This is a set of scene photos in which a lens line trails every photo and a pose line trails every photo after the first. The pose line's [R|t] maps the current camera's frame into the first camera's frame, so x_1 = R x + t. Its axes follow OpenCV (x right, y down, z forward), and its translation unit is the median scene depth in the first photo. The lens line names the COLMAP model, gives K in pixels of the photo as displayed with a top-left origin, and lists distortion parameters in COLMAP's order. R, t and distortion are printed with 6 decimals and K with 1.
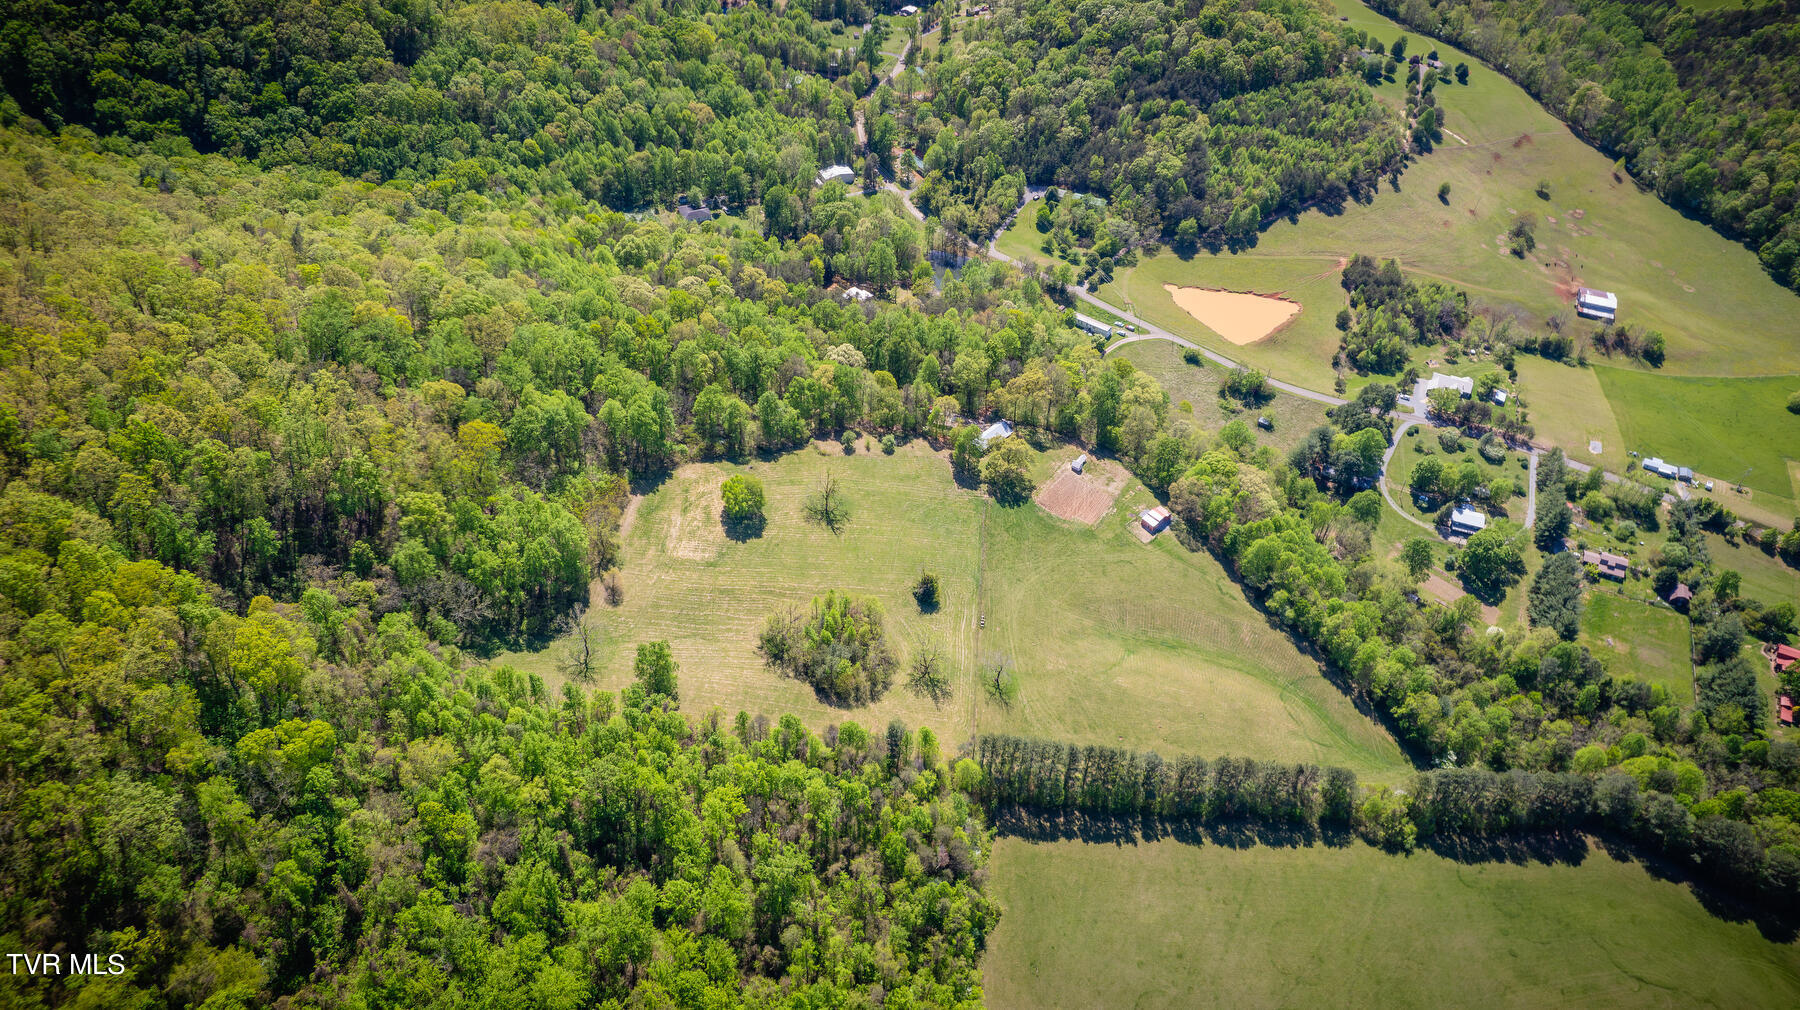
lens RADIAL K [[1155.5, 0, 900.0], [0, 1155.5, 505.0], [0, 0, 1]] dist [-0.071290, 0.065893]
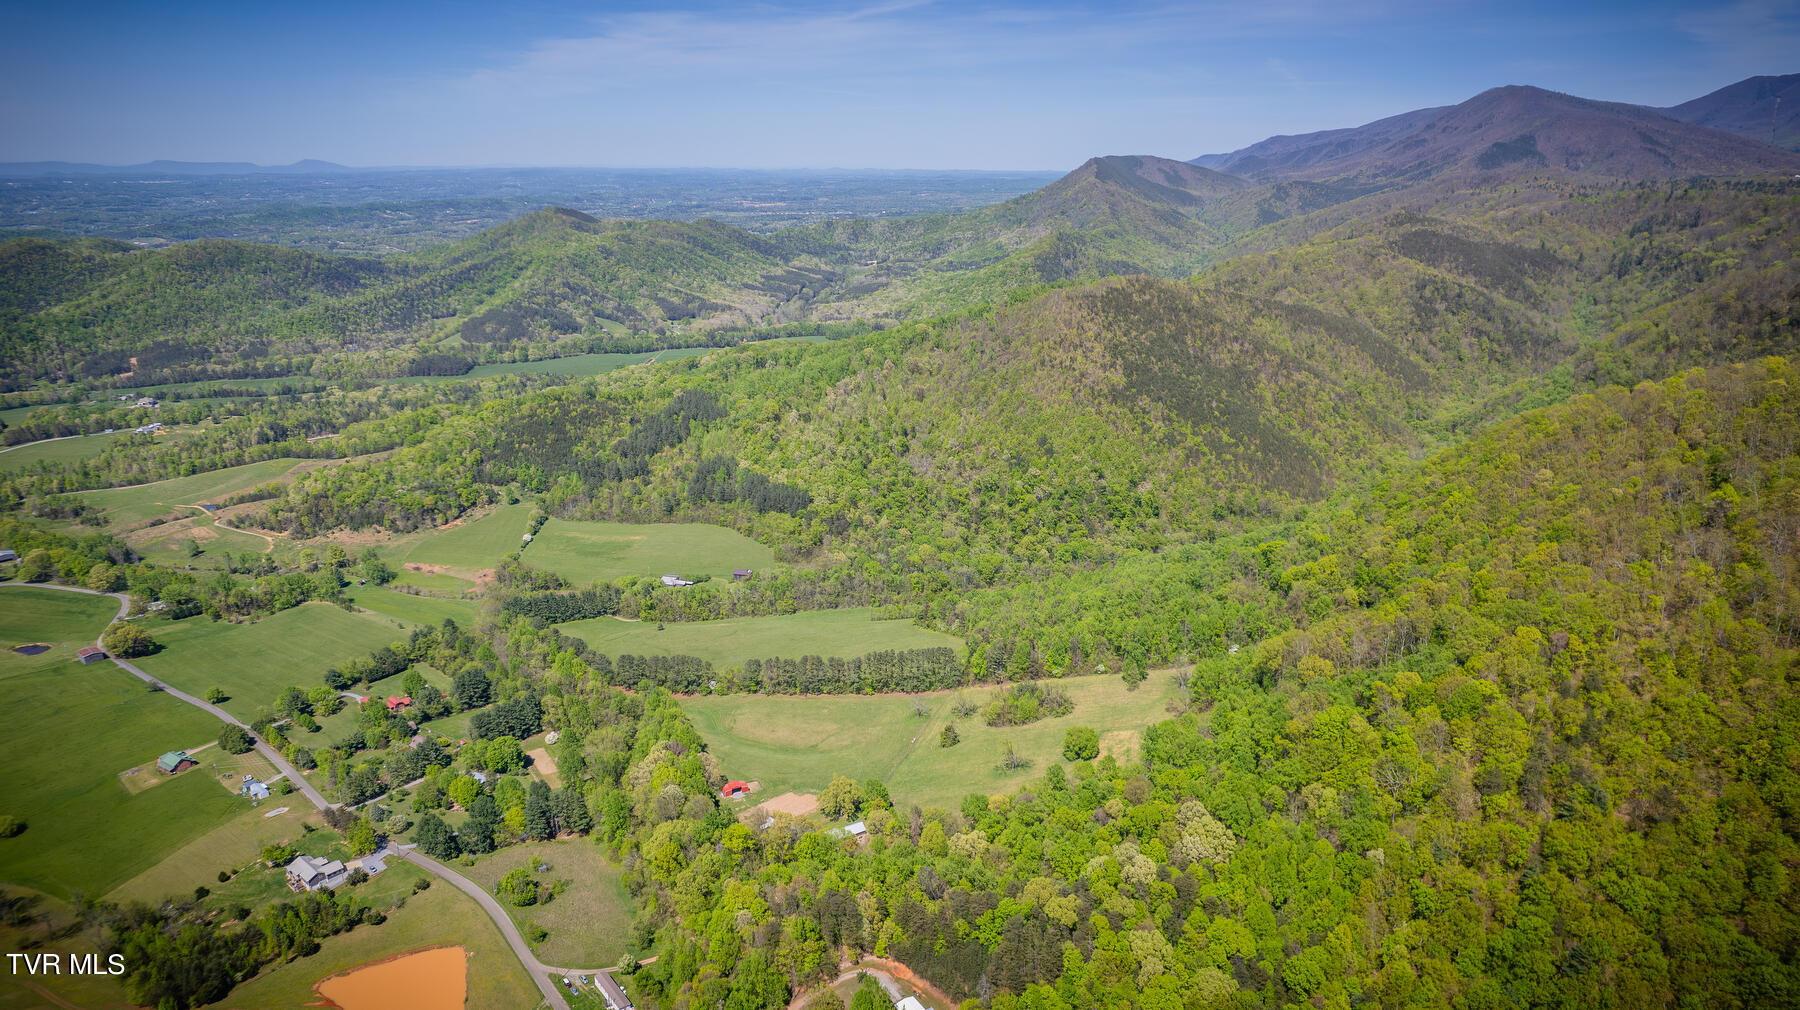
lens RADIAL K [[1155.5, 0, 900.0], [0, 1155.5, 505.0], [0, 0, 1]] dist [-0.071290, 0.065893]
pose [[-0.966833, -0.086123, 0.240452, -0.206989], [0.168165, 0.493929, 0.853085, -1.140468], [-0.192236, 0.865227, -0.463064, 1.287994]]
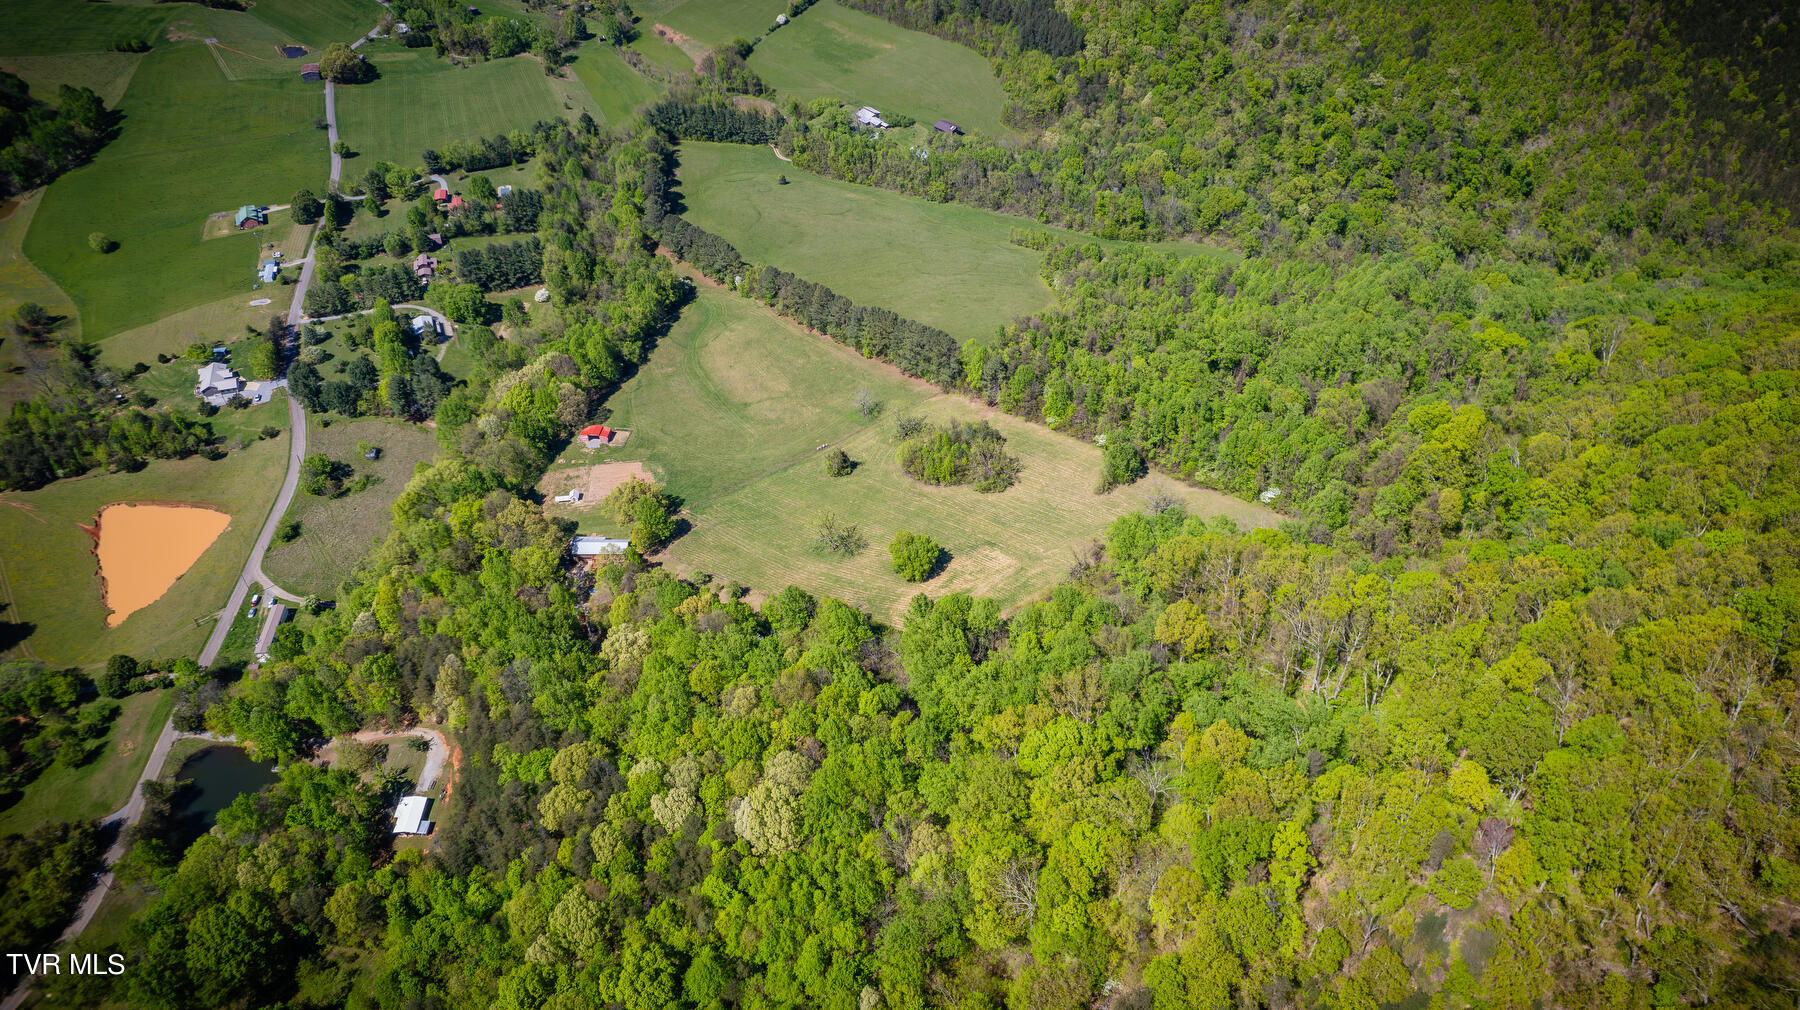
lens RADIAL K [[1162.7, 0, 900.0], [0, 1162.7, 505.0], [0, 0, 1]] dist [-0.083764, 0.084137]
pose [[-0.684845, -0.515663, 0.514858, -0.529416], [0.492875, 0.192609, 0.848514, -0.724093], [-0.536713, 0.834862, 0.122250, 0.798059]]
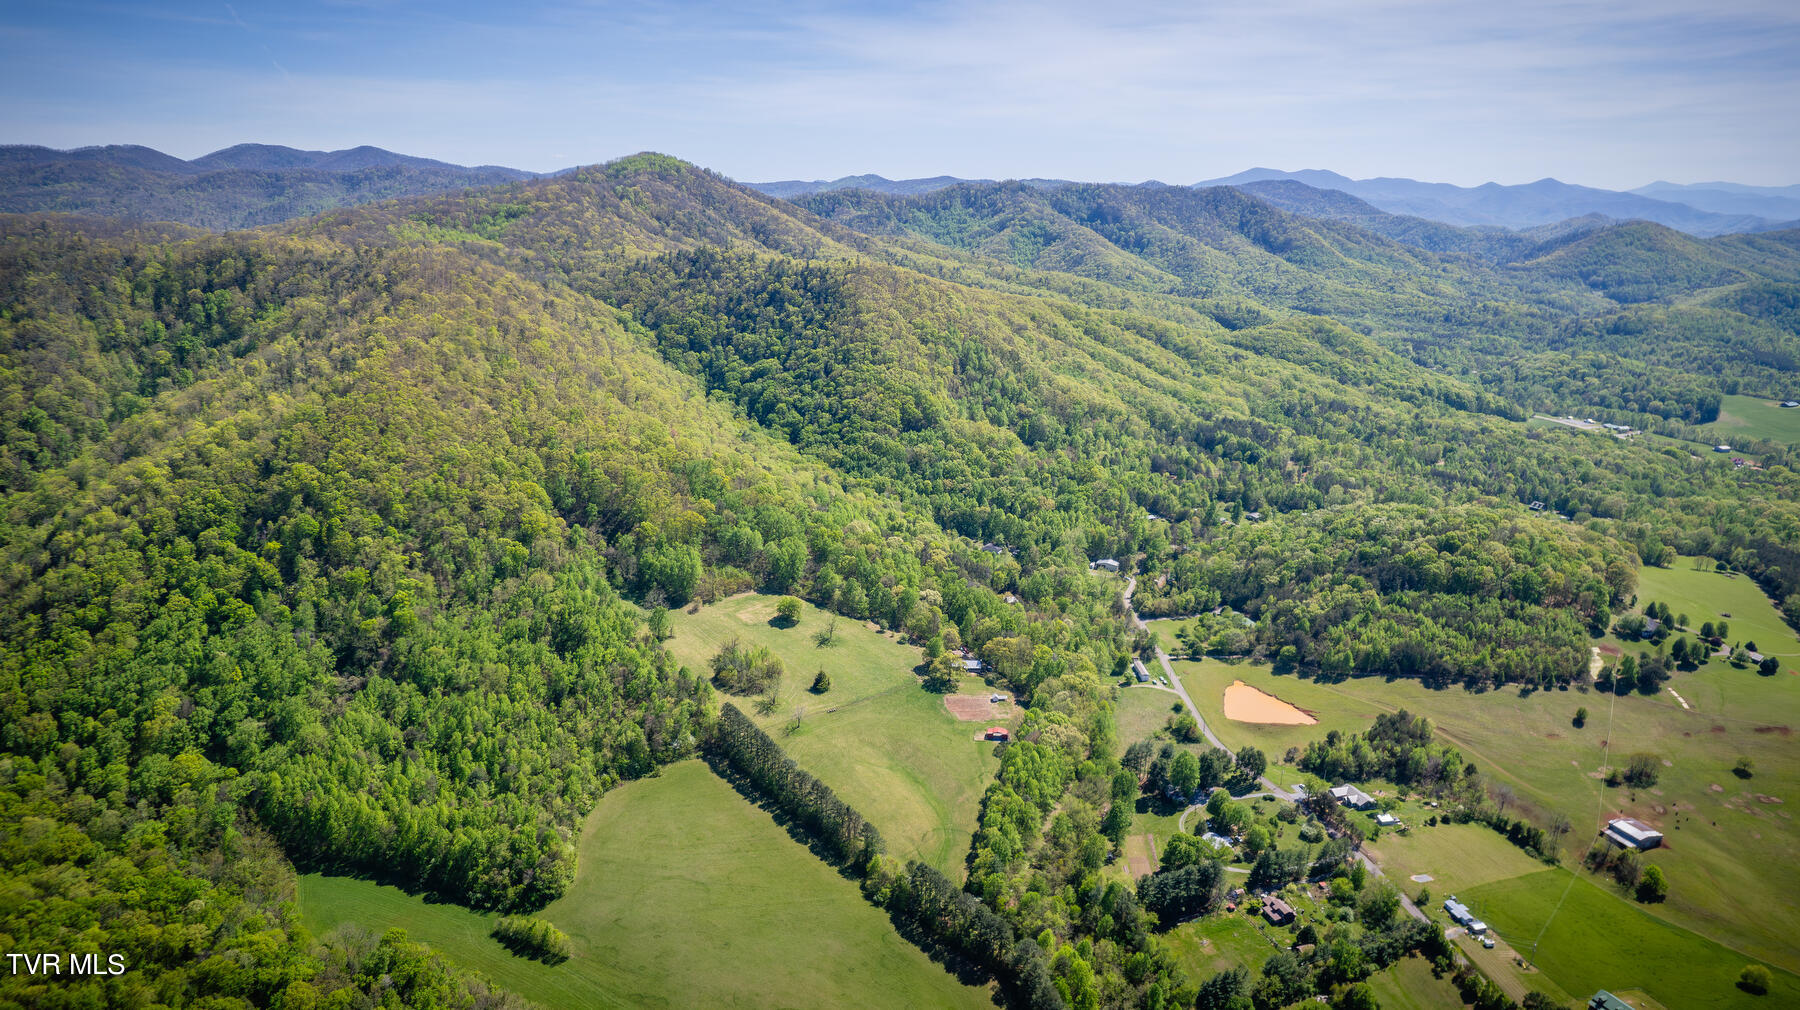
lens RADIAL K [[1155.5, 0, 900.0], [0, 1155.5, 505.0], [0, 0, 1]] dist [-0.071290, 0.065893]
pose [[0.652931, 0.190647, -0.733031, 1.123227], [-0.526555, 0.809929, -0.258371, 0.210752], [0.544445, 0.554680, 0.629214, -0.080859]]
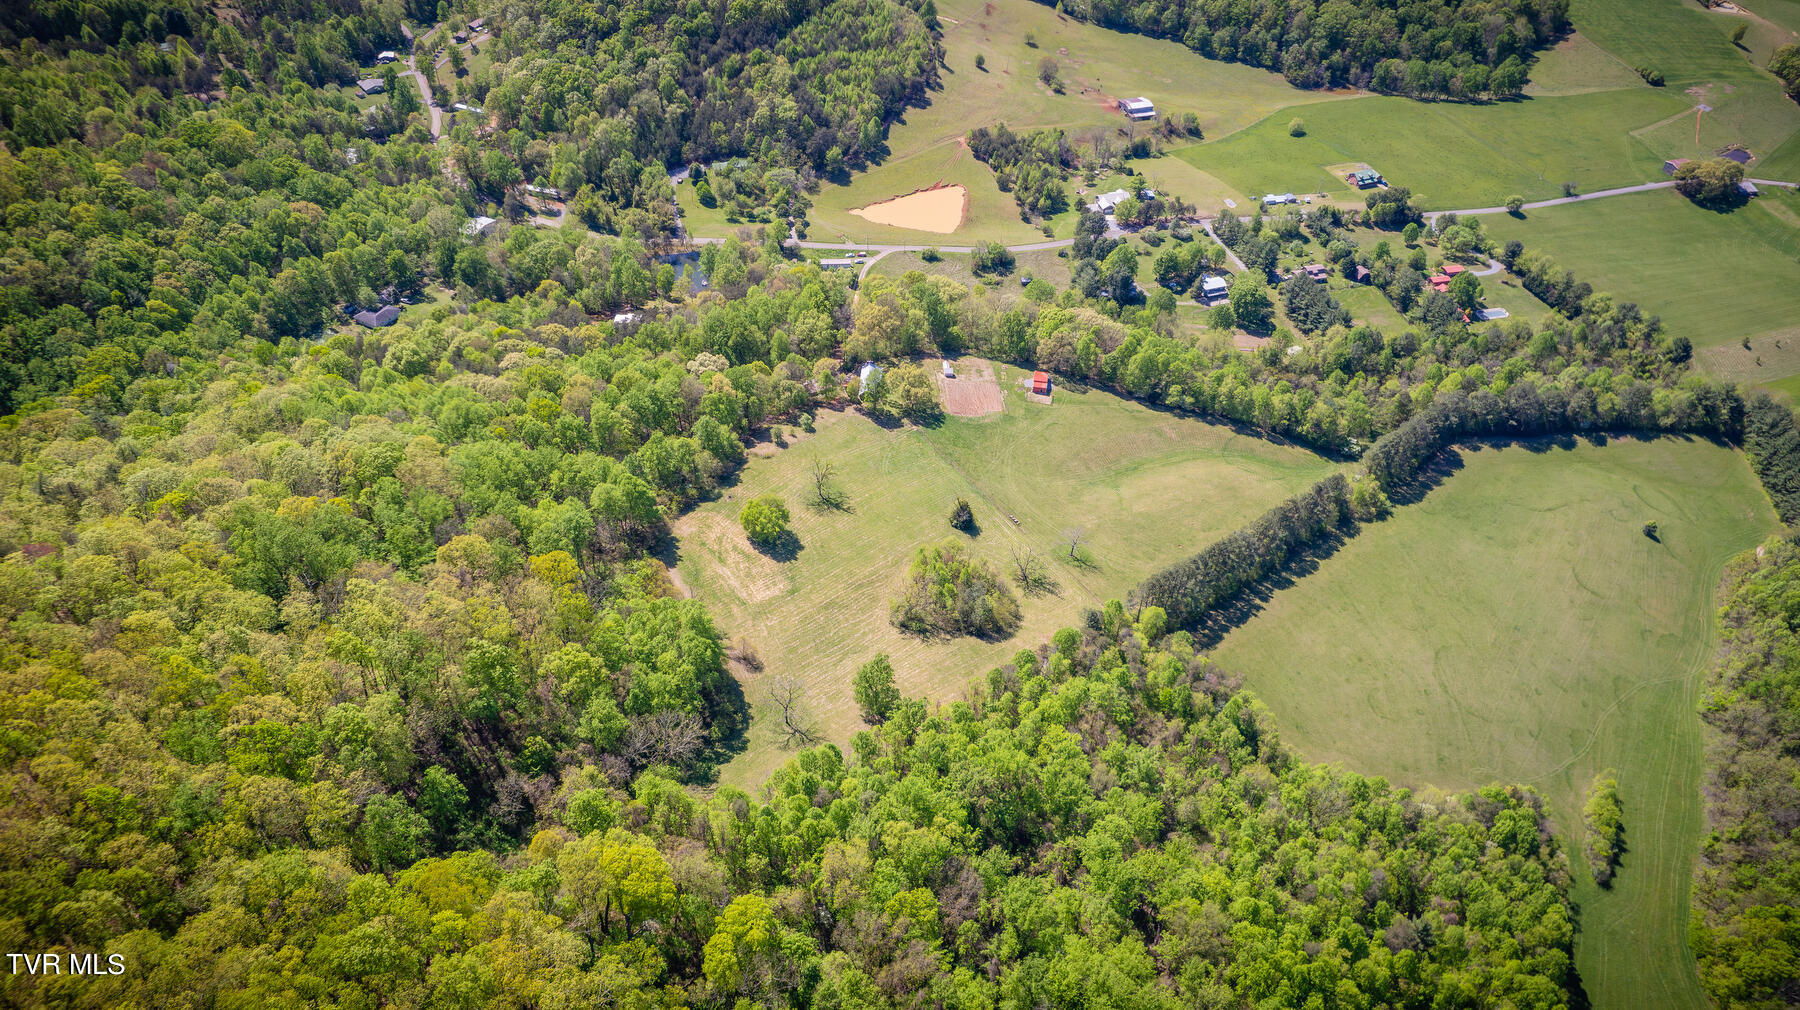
lens RADIAL K [[1155.5, 0, 900.0], [0, 1155.5, 505.0], [0, 0, 1]] dist [-0.071290, 0.065893]
pose [[0.767446, -0.443588, 0.462878, -0.443157], [0.445220, 0.888254, 0.113067, -0.068621], [-0.461308, 0.119310, 0.879181, 0.120113]]
